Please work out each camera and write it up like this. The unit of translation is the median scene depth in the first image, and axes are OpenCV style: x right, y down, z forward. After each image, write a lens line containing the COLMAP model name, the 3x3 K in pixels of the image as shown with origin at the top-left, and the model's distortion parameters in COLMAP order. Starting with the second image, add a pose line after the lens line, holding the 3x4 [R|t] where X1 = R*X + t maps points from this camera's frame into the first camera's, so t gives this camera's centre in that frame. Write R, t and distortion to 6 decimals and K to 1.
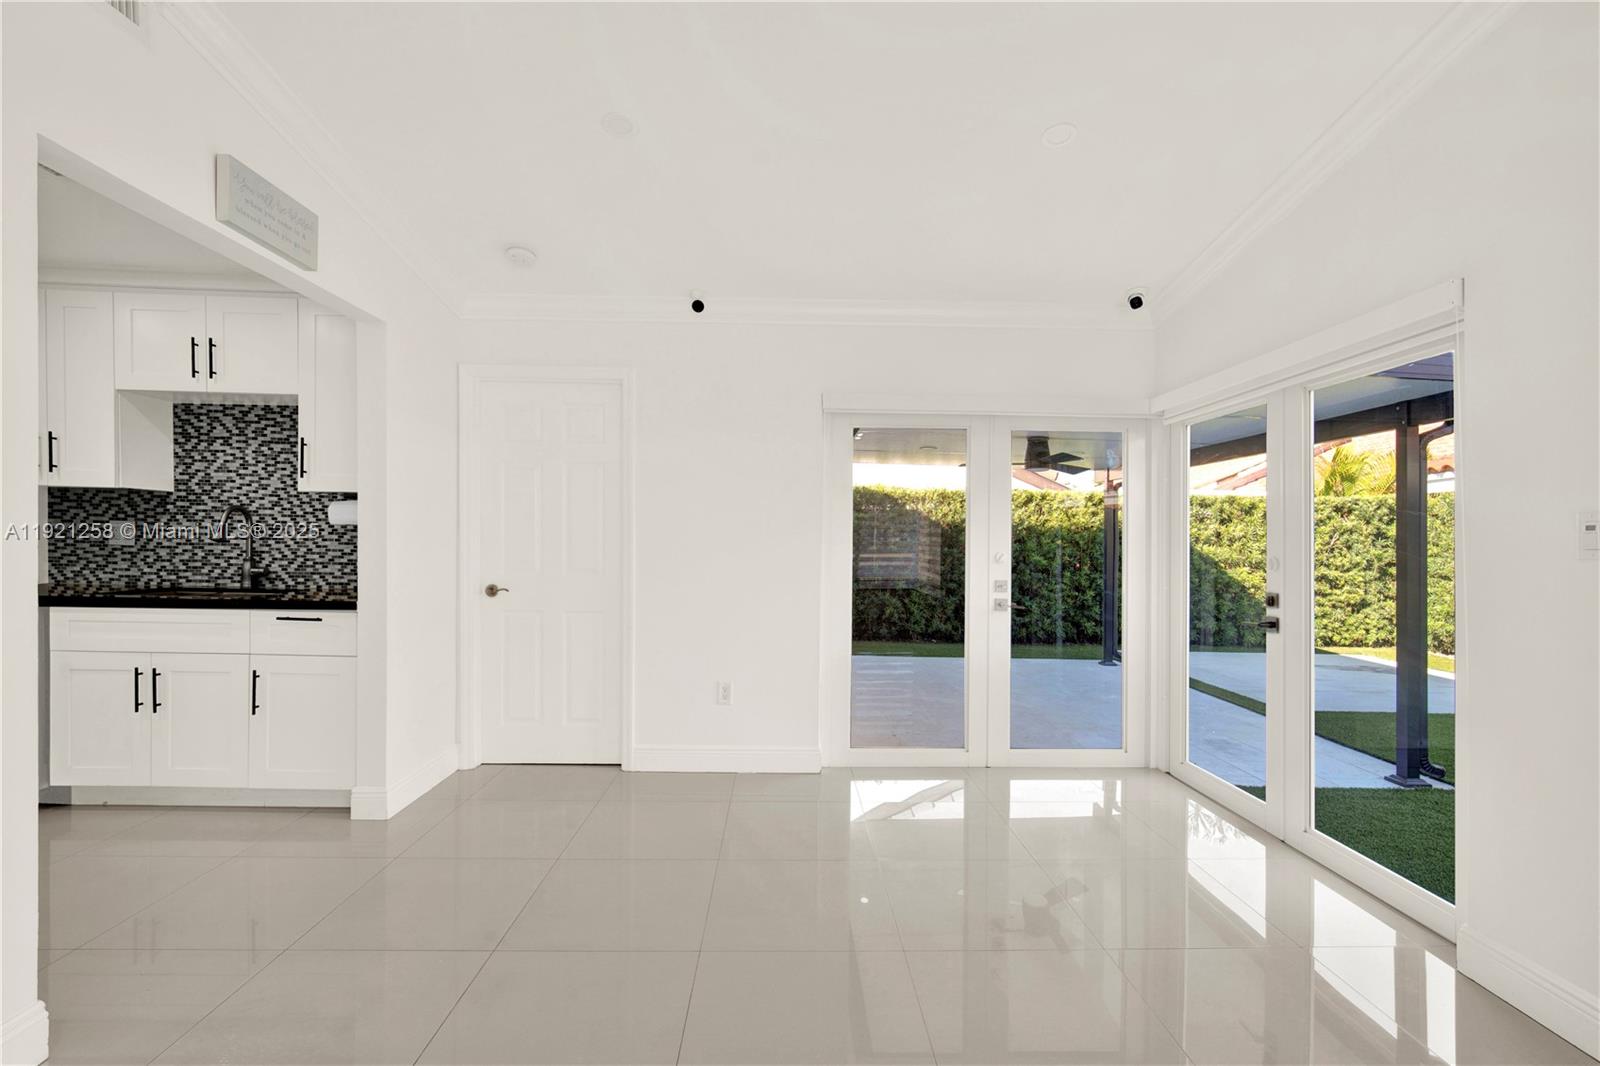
lens RADIAL K [[737.0, 0, 806.9], [0, 737.0, 553.9], [0, 0, 1]] dist [-0.002153, -0.000531]
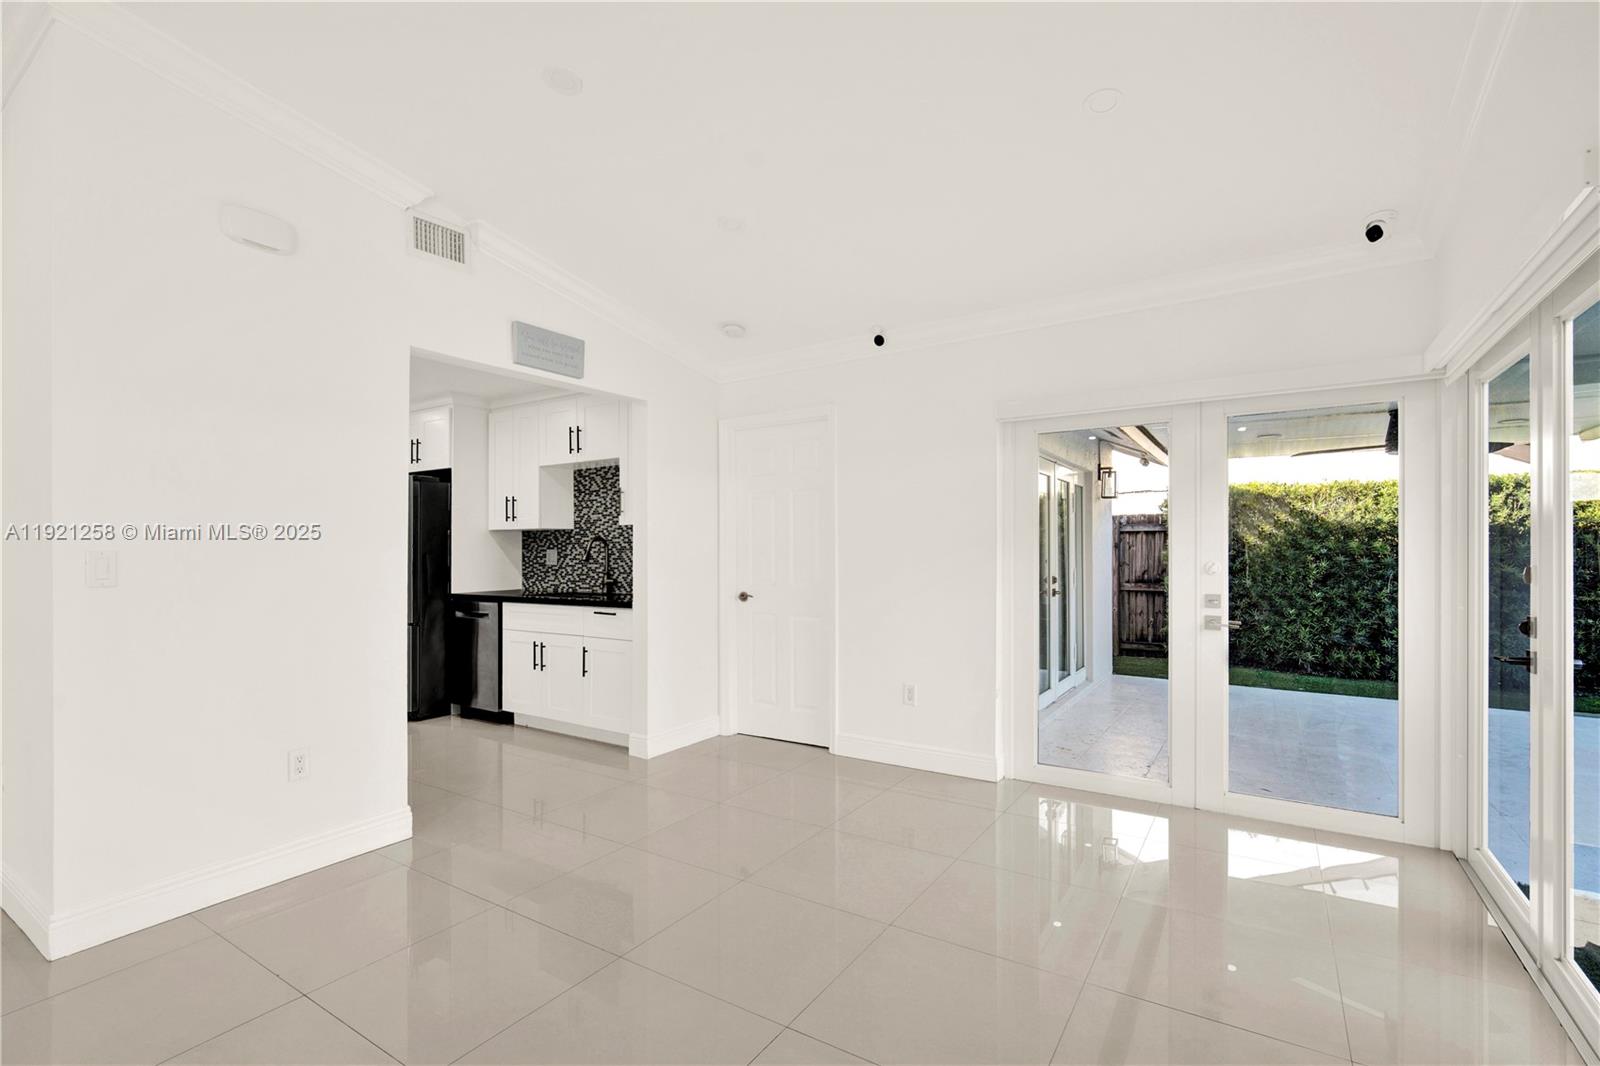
lens RADIAL K [[750.8, 0, 792.6], [0, 750.8, 573.4], [0, 0, 1]] dist [-0.016672, -0.000021]
pose [[0.813105, -0.007326, -0.582070, 0.398420], [0.008783, 0.999961, -0.000317, 0.010854], [0.582050, -0.004855, 0.813138, 0.009182]]
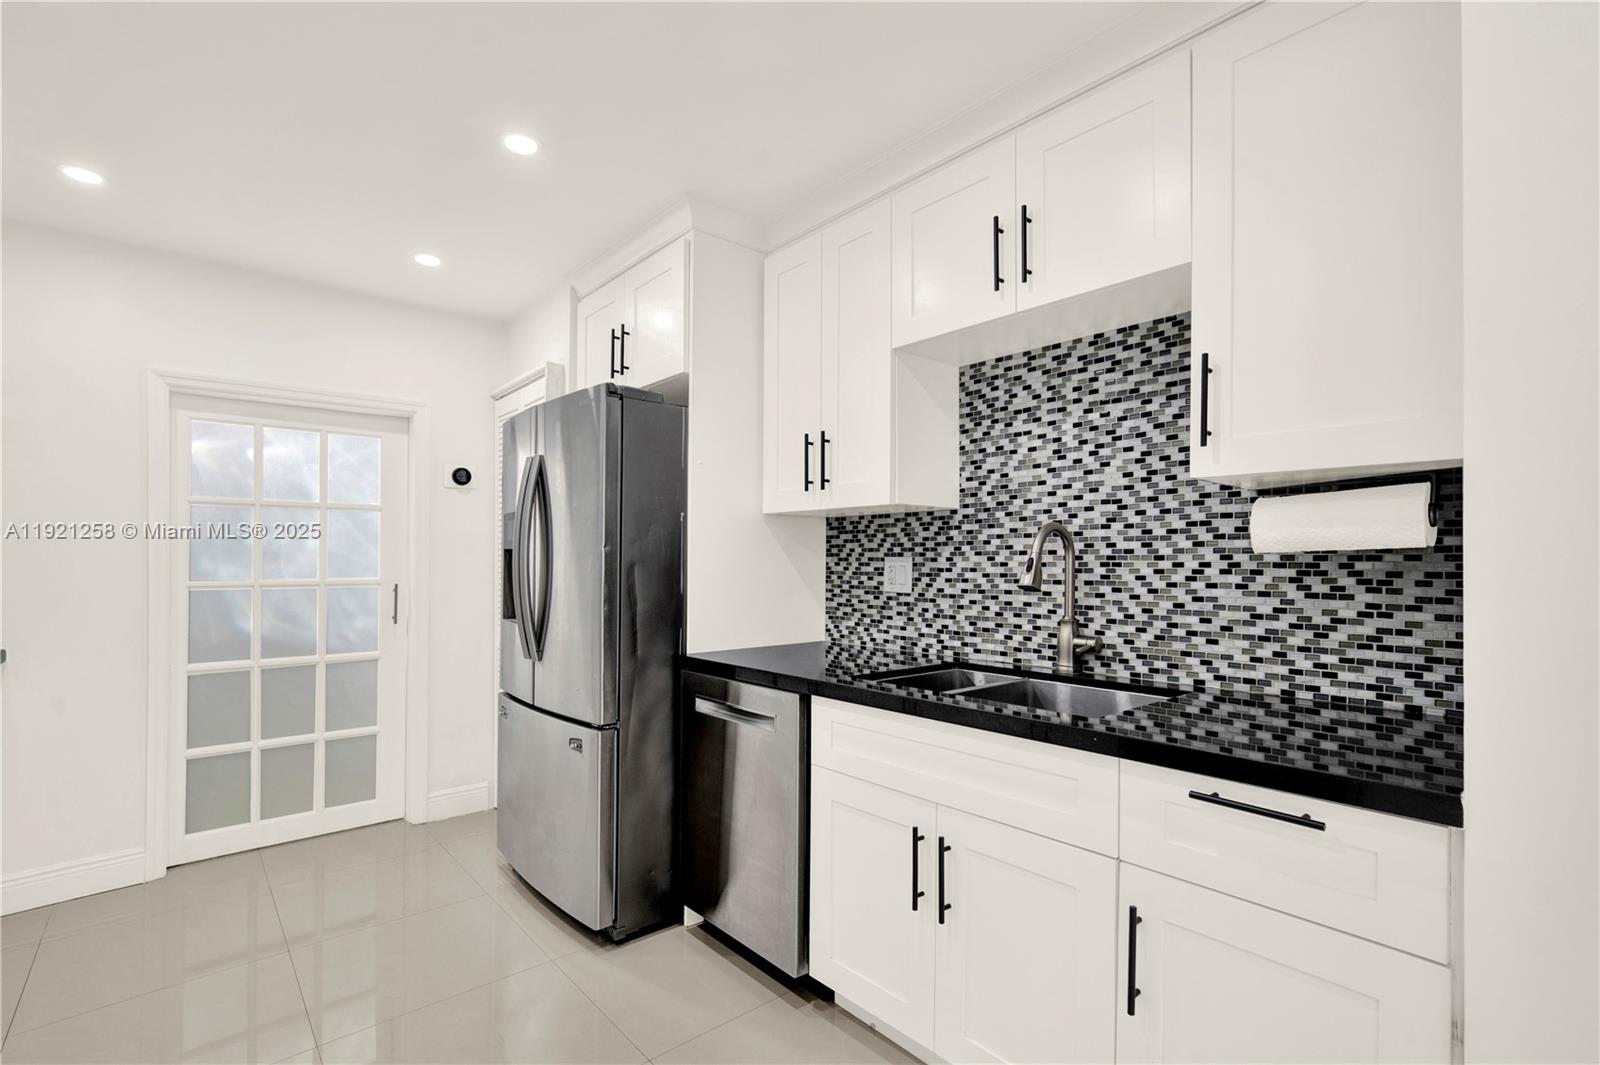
lens RADIAL K [[717.8, 0, 798.6], [0, 717.8, 605.0], [0, 0, 1]] dist [-0.002767, -0.000077]
pose [[0.632161, 0.025212, -0.774427, -0.465303], [-0.003191, 0.999547, 0.029935, -0.019611], [0.774831, -0.016452, 0.631955, 0.499087]]
